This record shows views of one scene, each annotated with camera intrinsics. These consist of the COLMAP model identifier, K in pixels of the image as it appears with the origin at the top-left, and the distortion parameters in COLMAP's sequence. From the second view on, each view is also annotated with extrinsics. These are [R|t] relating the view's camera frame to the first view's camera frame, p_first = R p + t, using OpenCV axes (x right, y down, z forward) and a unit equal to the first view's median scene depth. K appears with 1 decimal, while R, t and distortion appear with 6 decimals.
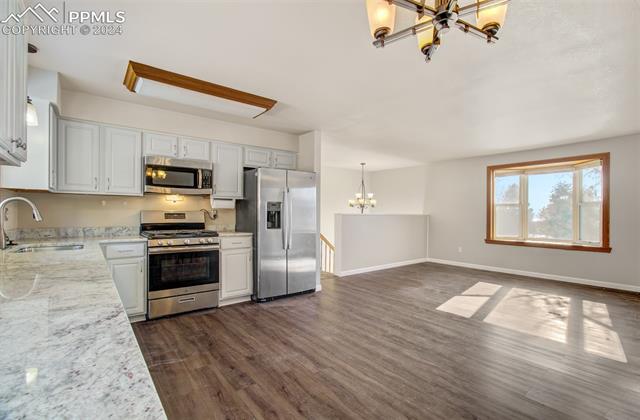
lens RADIAL K [[290.1, 0, 320.8], [0, 290.1, 215.3], [0, 0, 1]] dist [-0.000257, -0.000041]
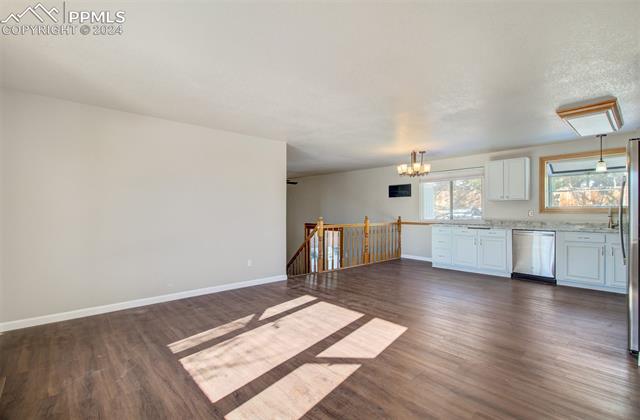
lens RADIAL K [[295.8, 0, 322.3], [0, 295.8, 210.8], [0, 0, 1]] dist [-0.000268, -0.000242]
pose [[-0.998020, -0.004149, -0.062761, 0.836699], [-0.004217, 0.999991, 0.000941, -0.005473], [0.062756, 0.001204, -0.998028, 2.164113]]
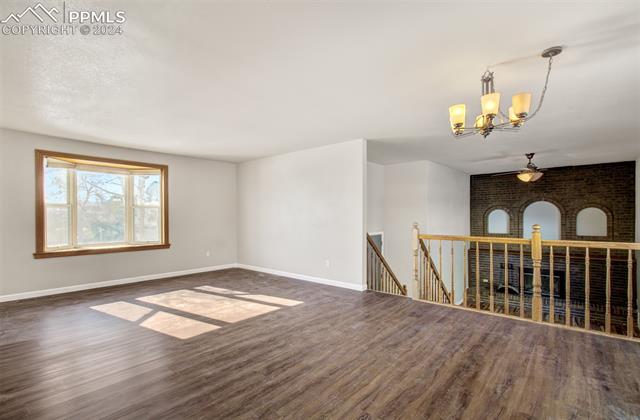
lens RADIAL K [[298.7, 0, 324.8], [0, 298.7, 218.2], [0, 0, 1]] dist [-0.000776, -0.000386]
pose [[-0.190808, -0.010256, 0.981574, -0.549775], [0.009118, 0.999884, 0.012220, -0.009202], [-0.981585, 0.011281, -0.190692, 0.928279]]
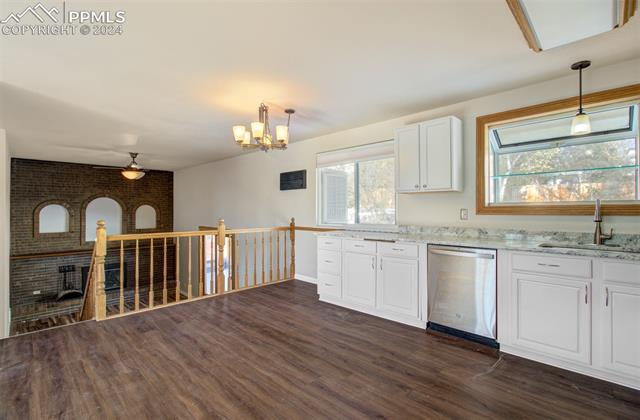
lens RADIAL K [[297.1, 0, 321.0], [0, 297.1, 208.5], [0, 0, 1]] dist [0.000828, -0.000043]
pose [[-0.991810, -0.002767, -0.127693, 0.079756], [-0.002538, 0.999995, -0.001950, -0.011612], [0.127697, -0.001610, -0.991812, 1.416748]]
